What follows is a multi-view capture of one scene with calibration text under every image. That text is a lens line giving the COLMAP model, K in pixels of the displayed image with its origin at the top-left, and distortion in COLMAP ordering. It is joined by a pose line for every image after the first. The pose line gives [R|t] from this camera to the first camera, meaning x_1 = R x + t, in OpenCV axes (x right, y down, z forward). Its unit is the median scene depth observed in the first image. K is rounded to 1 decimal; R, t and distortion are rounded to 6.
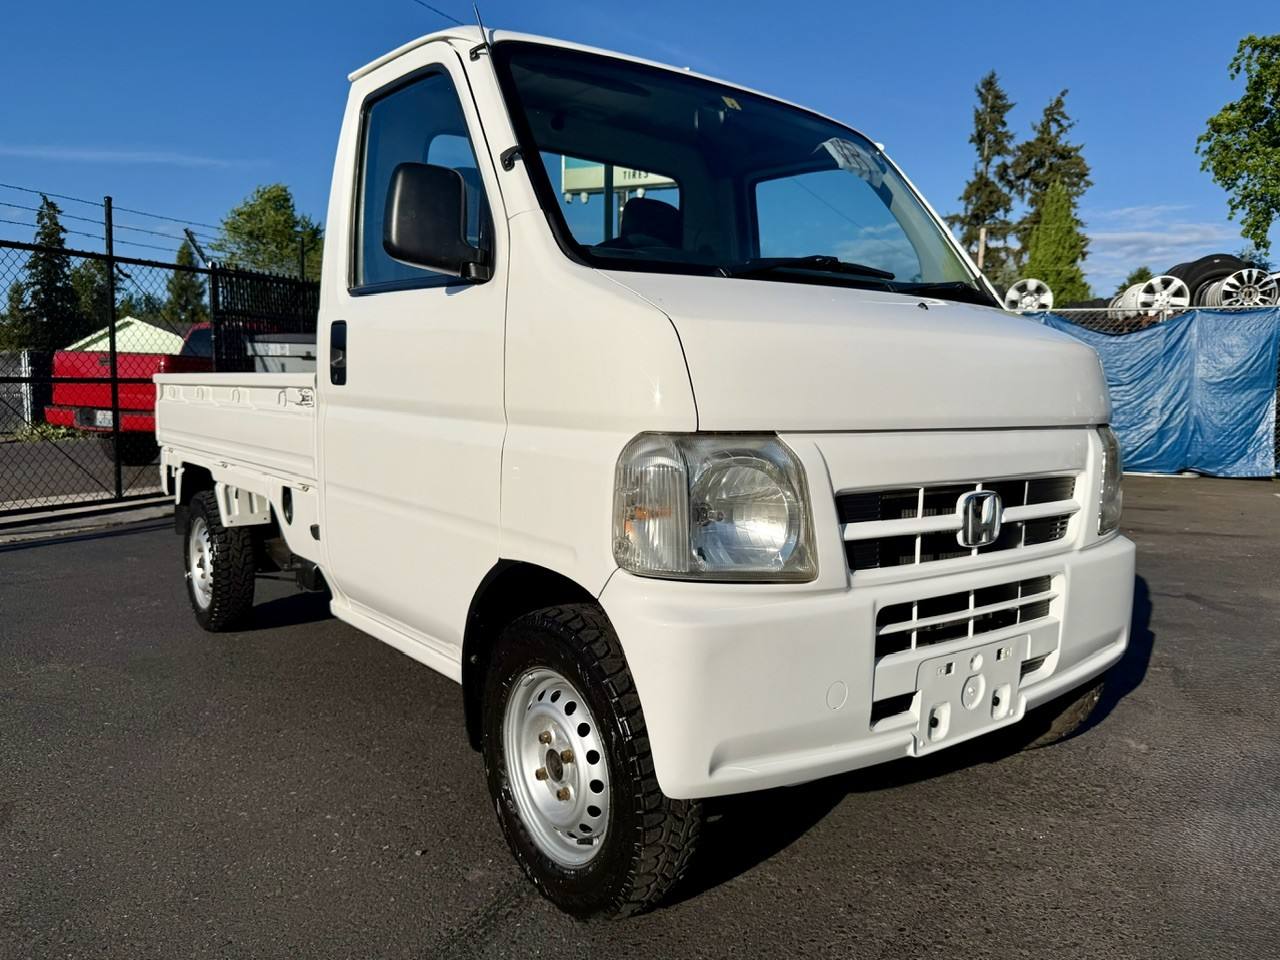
lens RADIAL K [[946.8, 0, 626.0], [0, 946.8, 514.3], [0, 0, 1]] dist [0.007443, -0.020987]
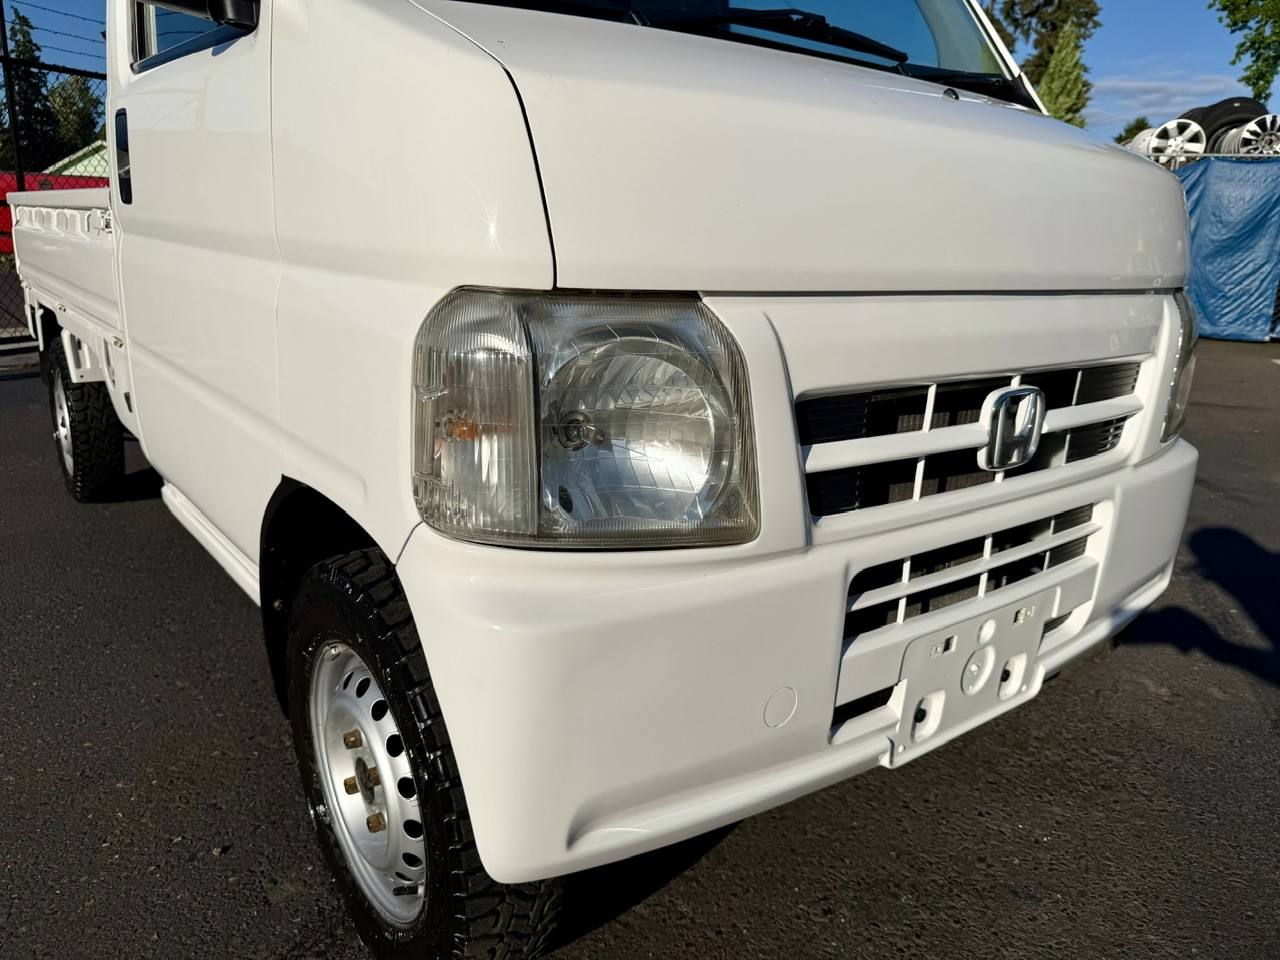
lens RADIAL K [[903.4, 0, 612.9], [0, 903.4, 501.5], [0, 0, 1]] dist [0.024182, -0.045274]
pose [[0.999678, 0.025143, 0.003394, 0.086536], [-0.025364, 0.987044, 0.158433, -0.037972], [0.000633, -0.158468, 0.987364, 0.345848]]
